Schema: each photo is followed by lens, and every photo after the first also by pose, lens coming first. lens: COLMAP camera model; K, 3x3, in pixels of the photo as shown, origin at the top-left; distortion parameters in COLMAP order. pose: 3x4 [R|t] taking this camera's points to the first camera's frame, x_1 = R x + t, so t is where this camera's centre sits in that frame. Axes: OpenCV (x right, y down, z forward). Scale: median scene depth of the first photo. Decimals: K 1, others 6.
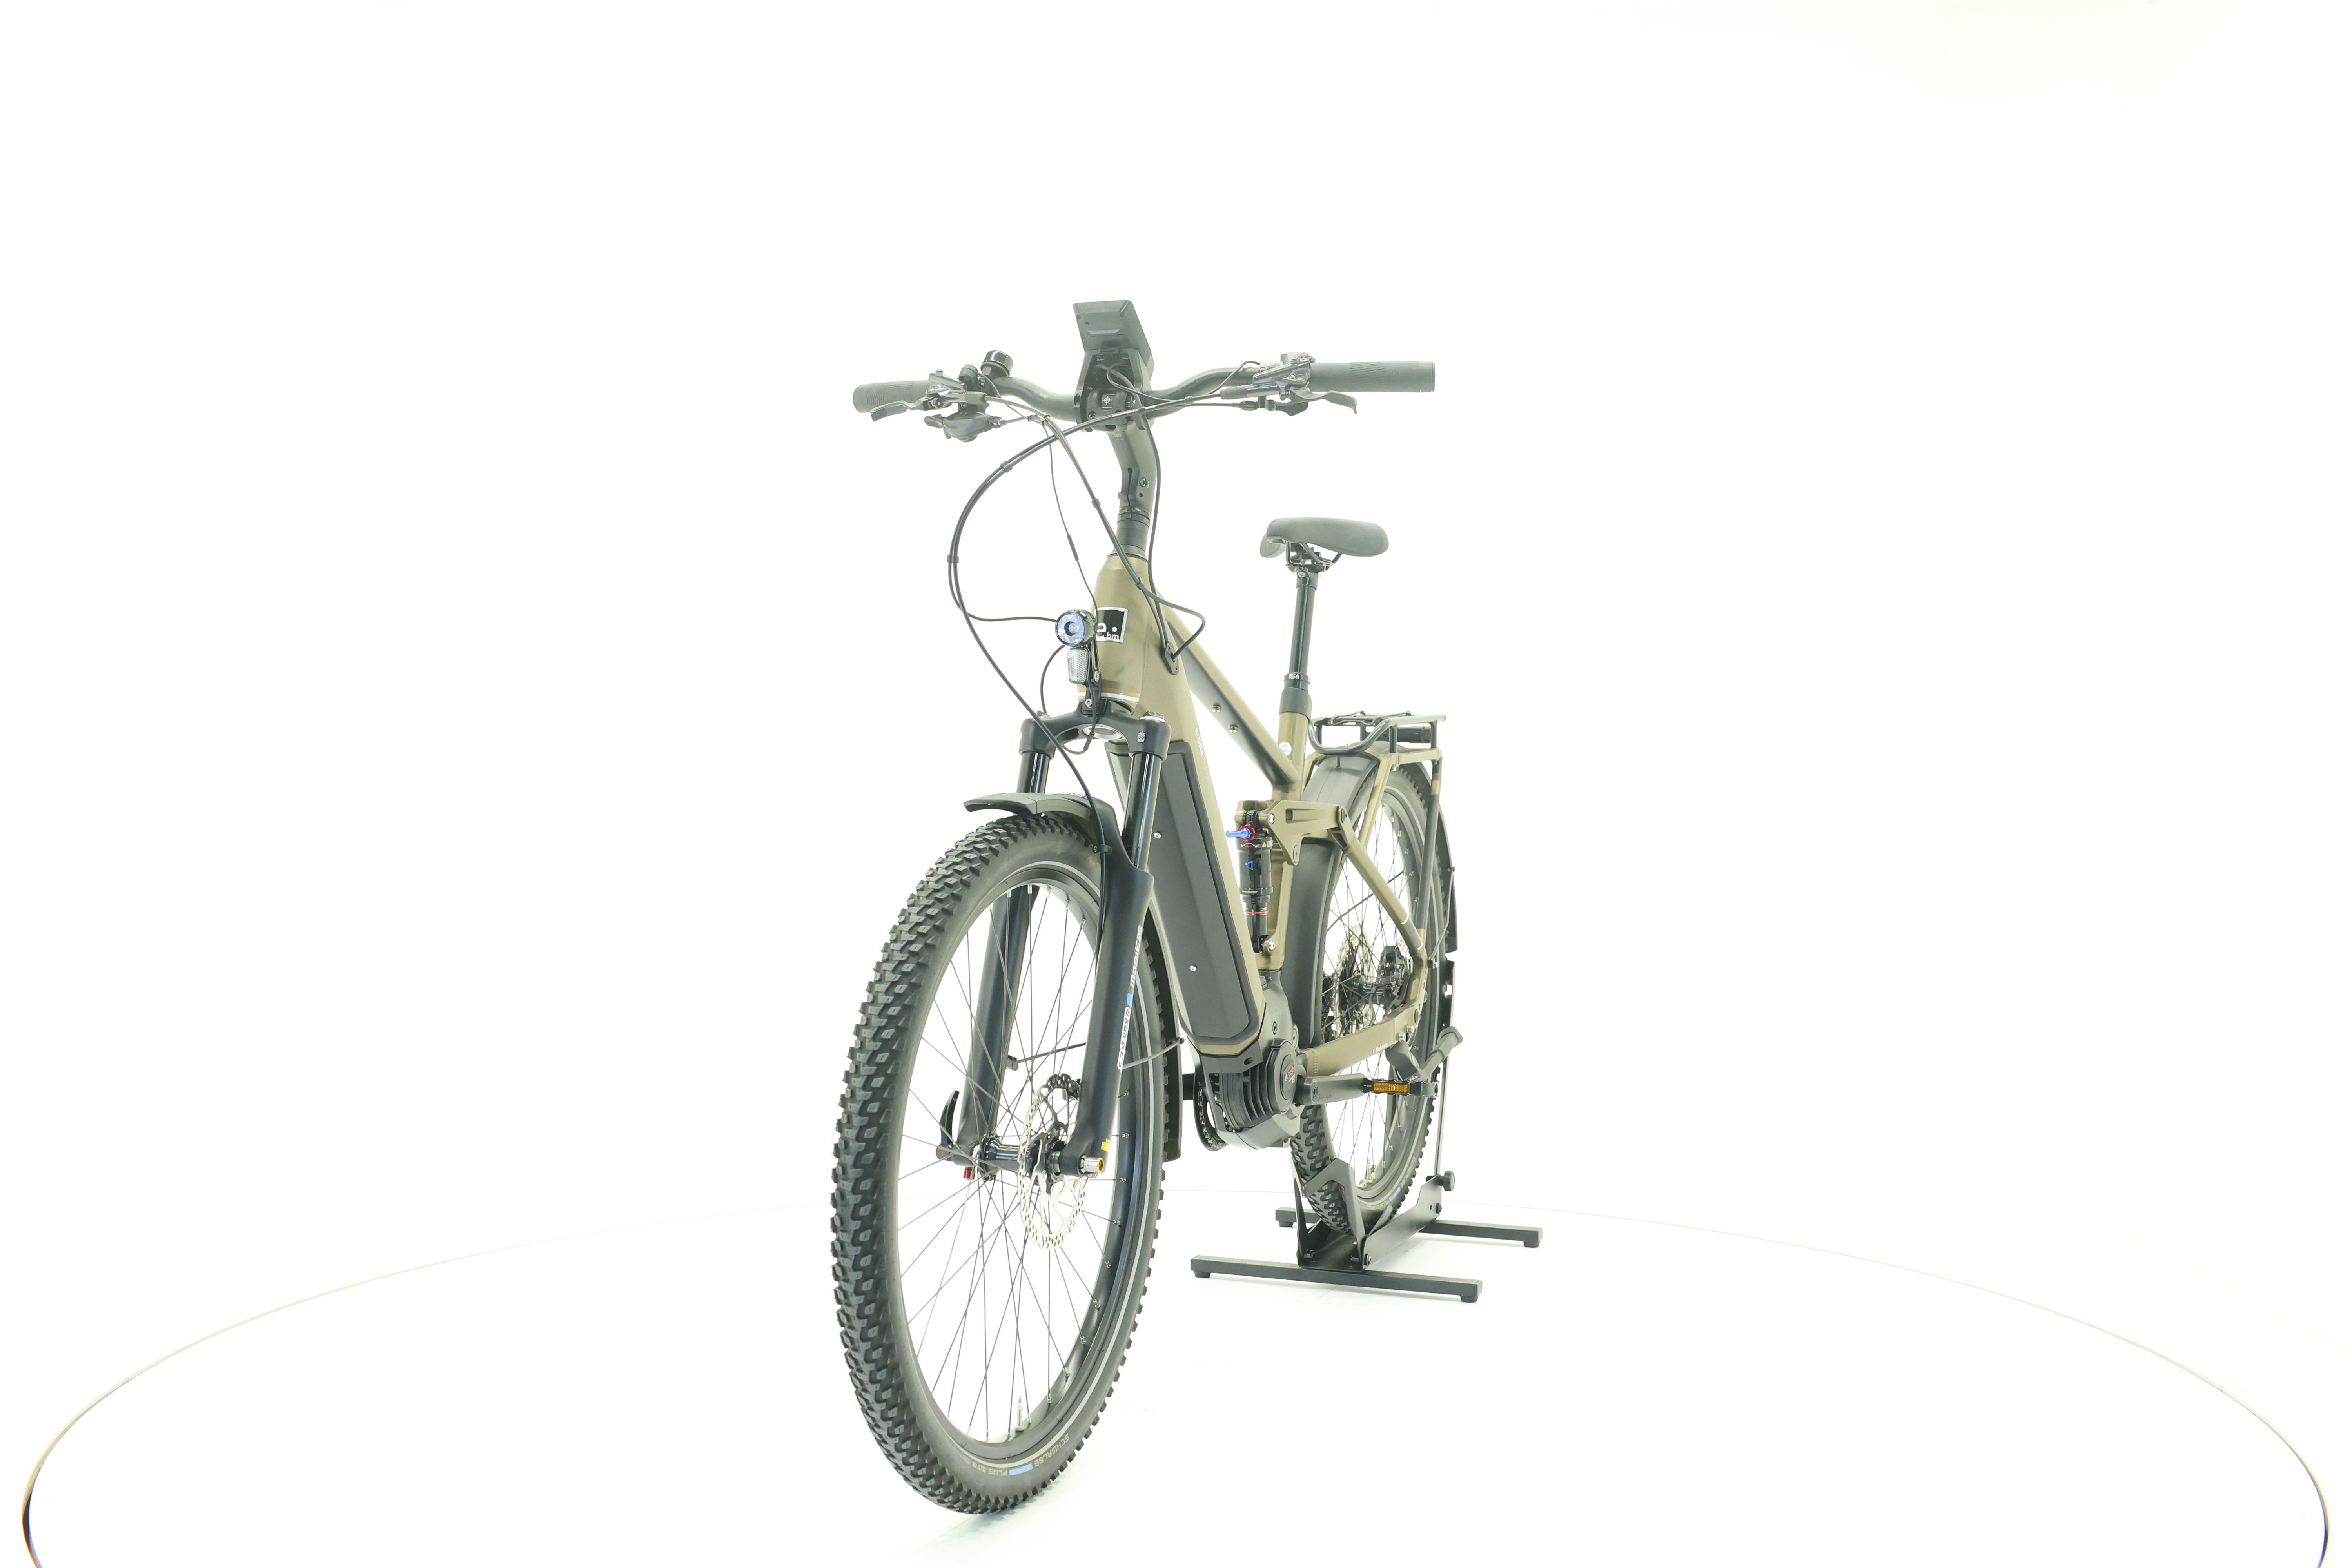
lens RADIAL K [[2476.1, 0, 1182.9], [0, 2476.1, 791.8], [0, 0, 1]] dist [0.007089, 0.000000]
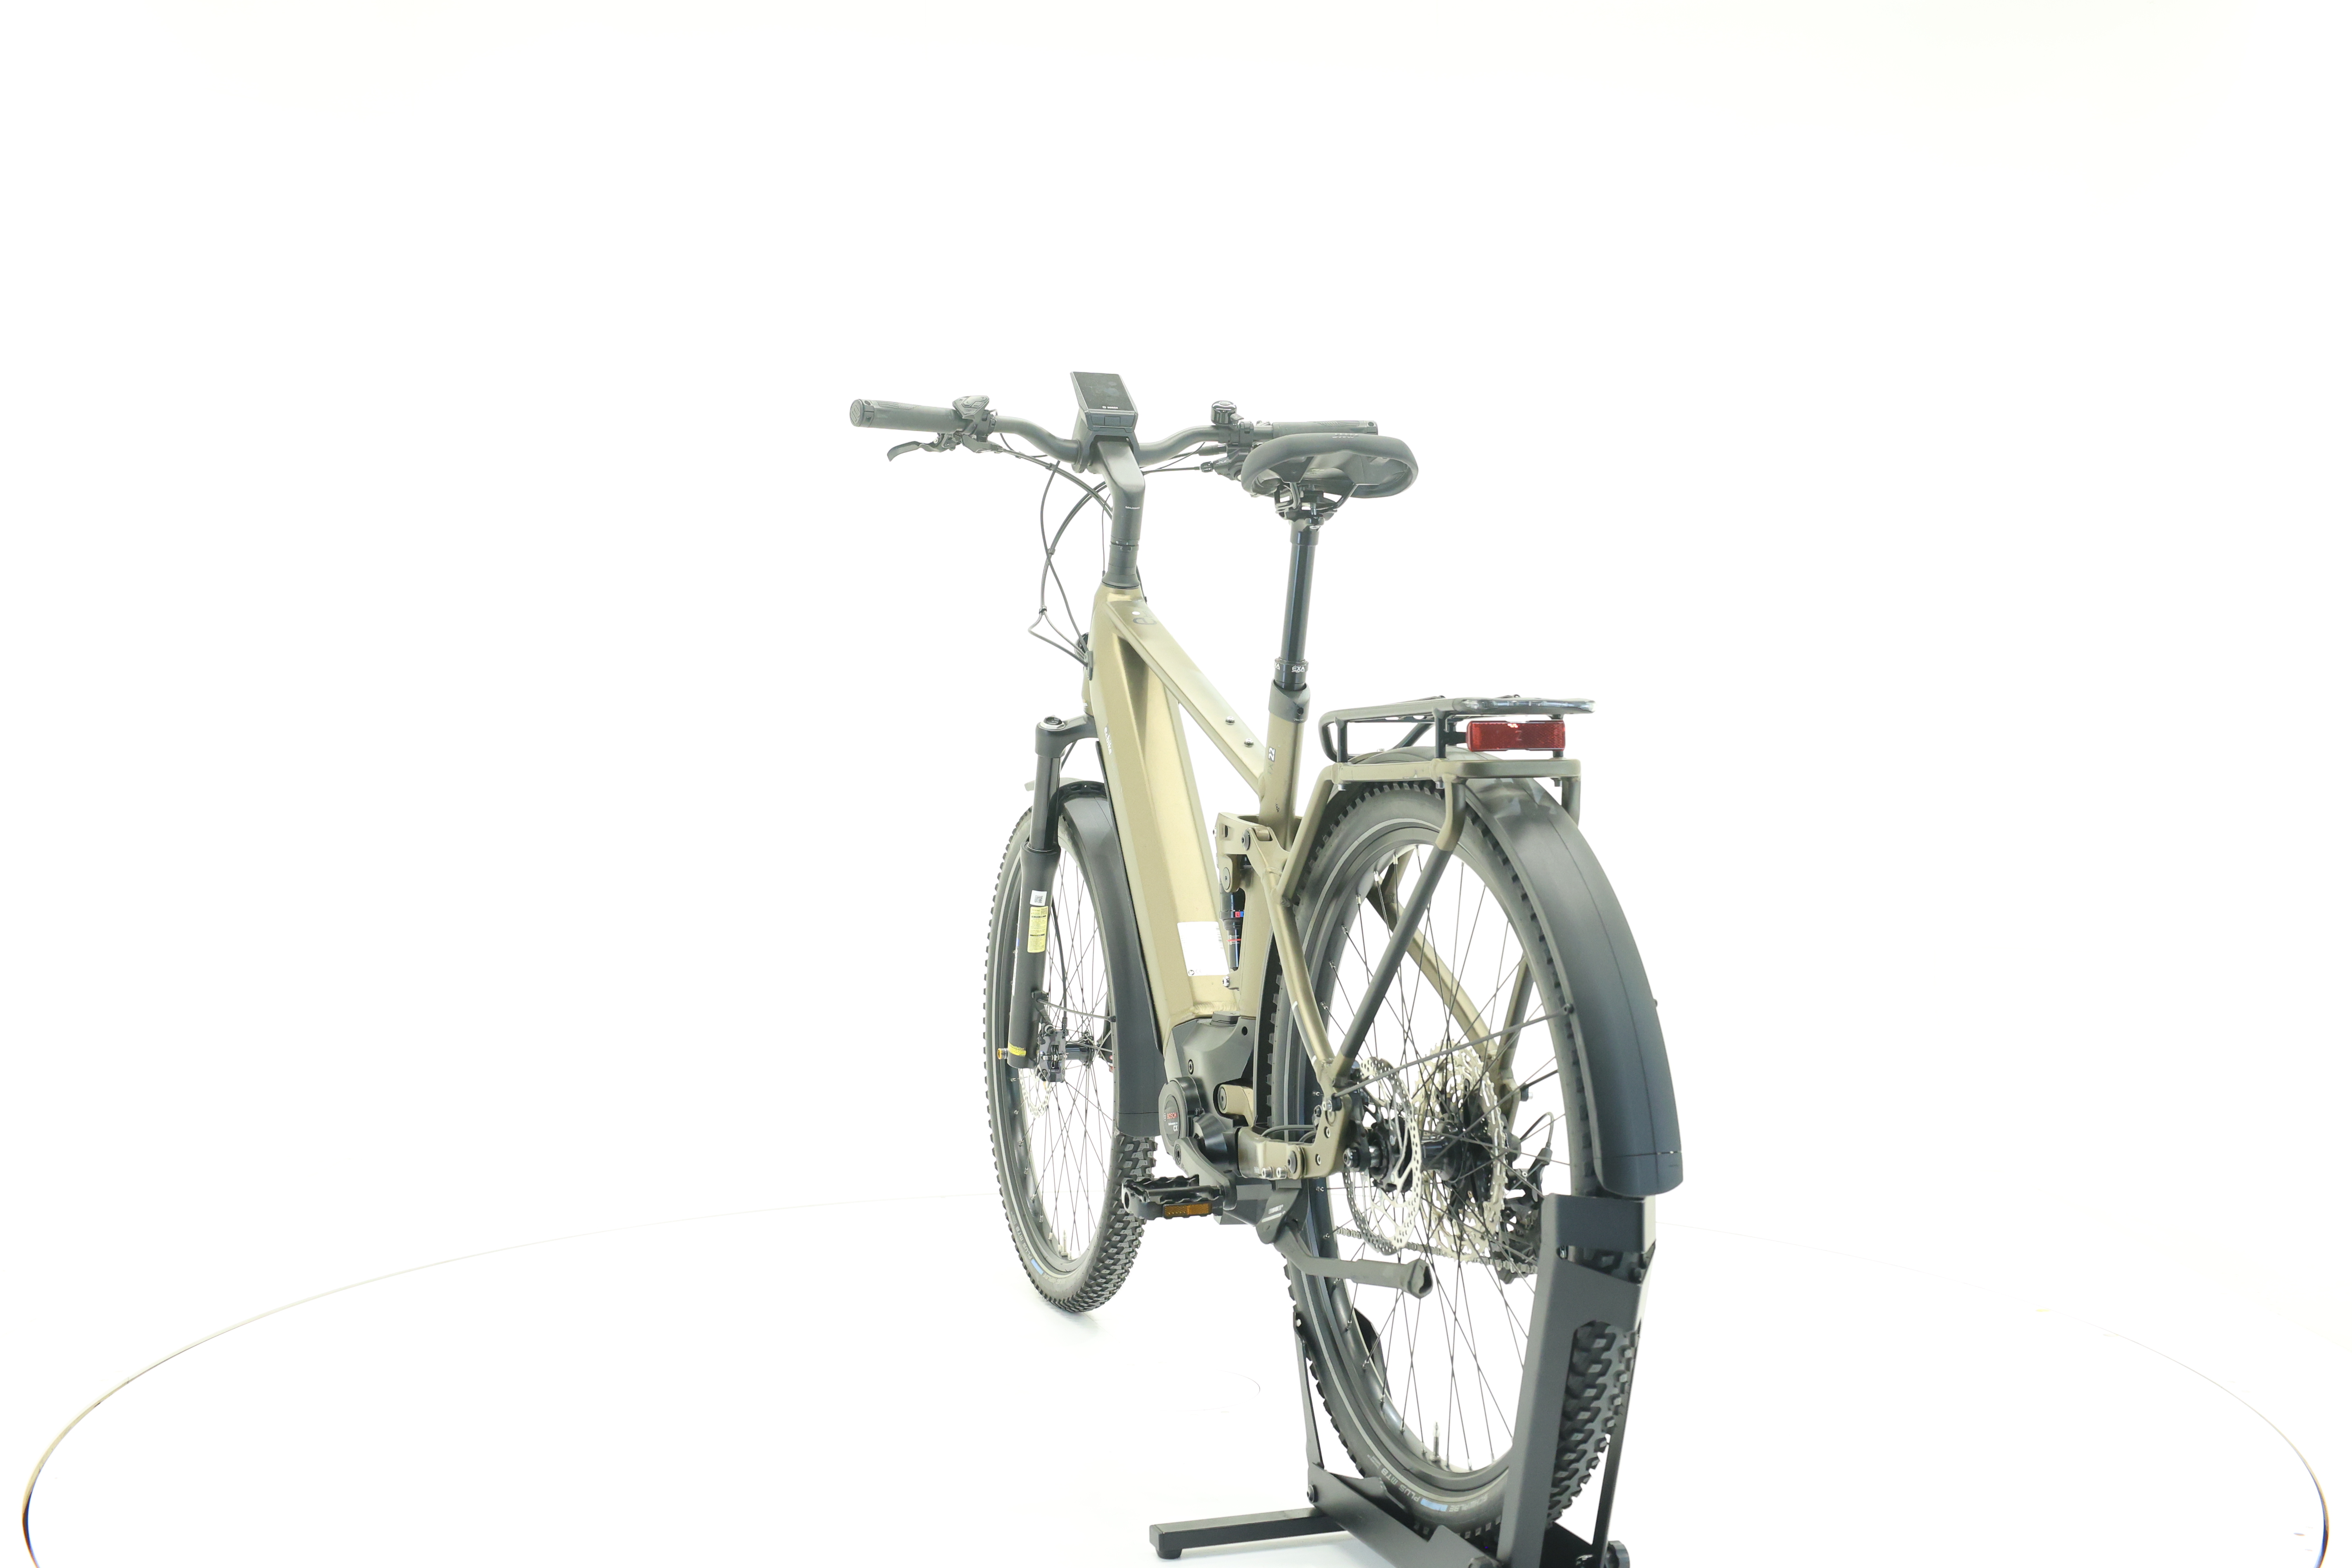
lens RADIAL K [[2476.1, 0, 1159.8], [0, 2476.1, 781.3], [0, 0, 1]] dist [0.007089, 0.000000]
pose [[-0.763619, 0.007491, -0.645624, 0.698468], [-0.019029, 0.999237, 0.034101, -0.041278], [0.645387, 0.038326, -0.762894, 1.887716]]
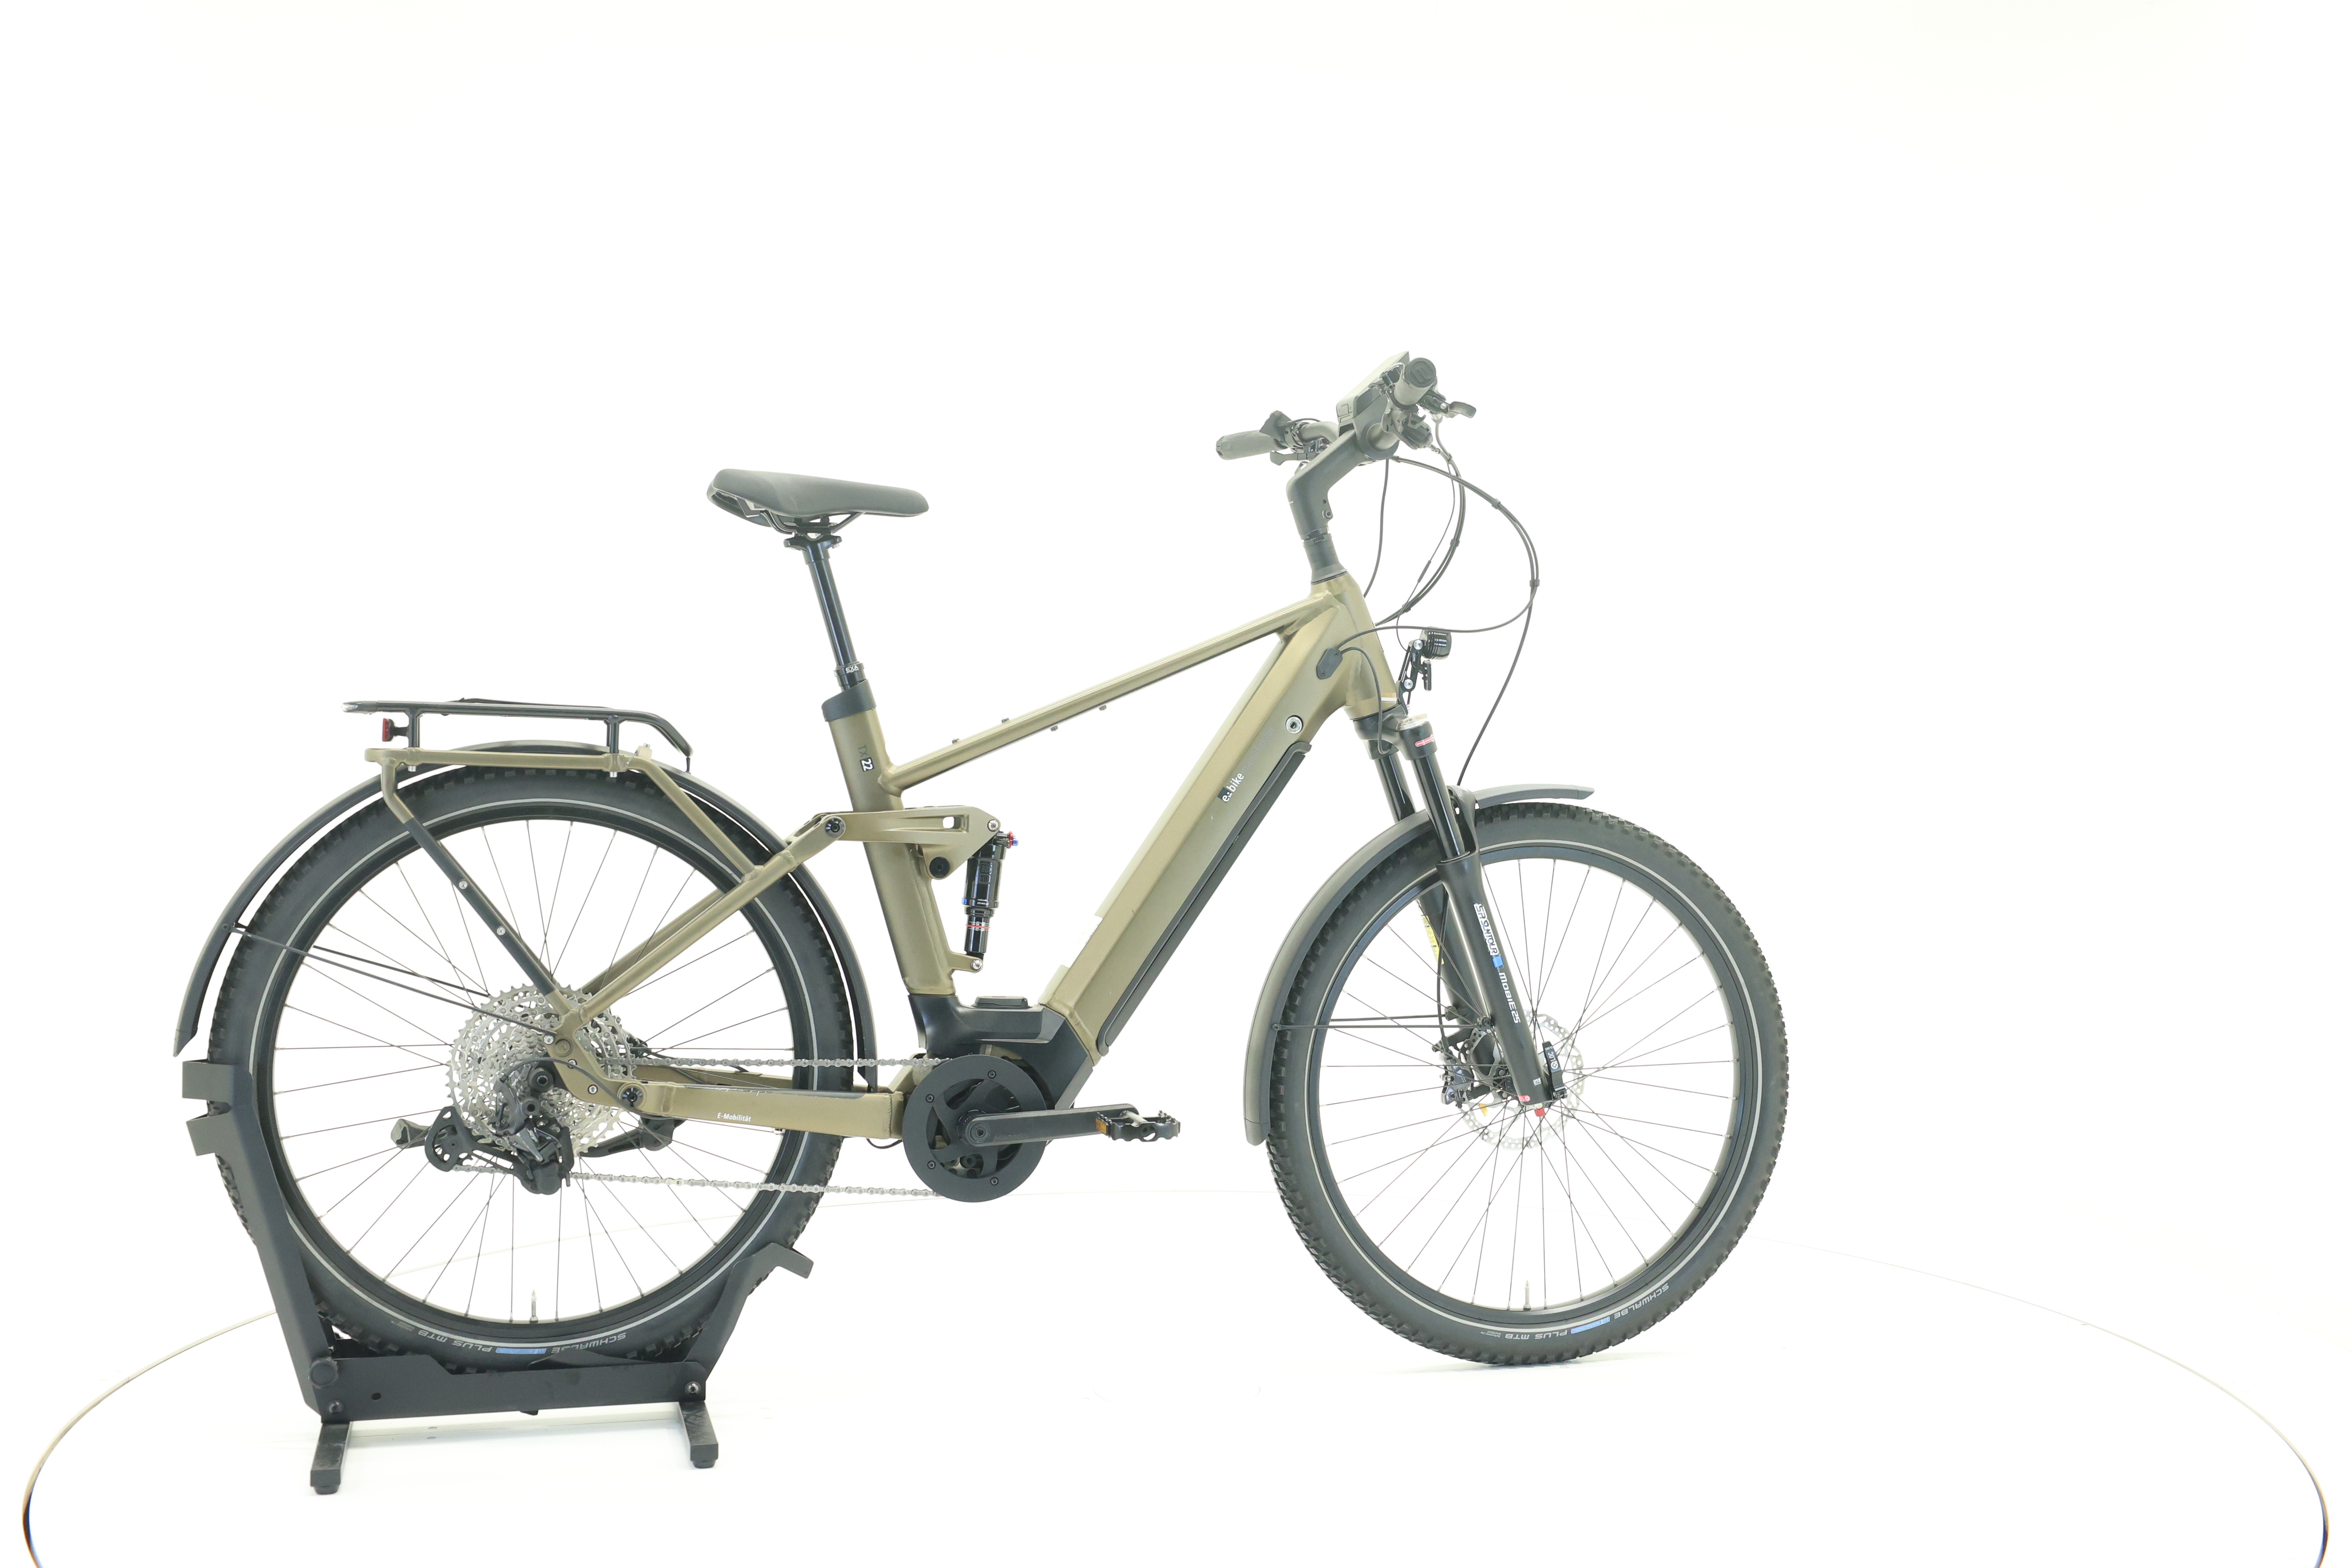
lens RADIAL K [[2476.1, 0, 1181.6], [0, 2476.1, 777.2], [0, 0, 1]] dist [0.007089, 0.000000]
pose [[-0.595448, -0.015488, 0.803245, -0.867596], [0.012920, 0.999500, 0.028850, -0.037464], [-0.803290, 0.027557, -0.594950, 1.714077]]
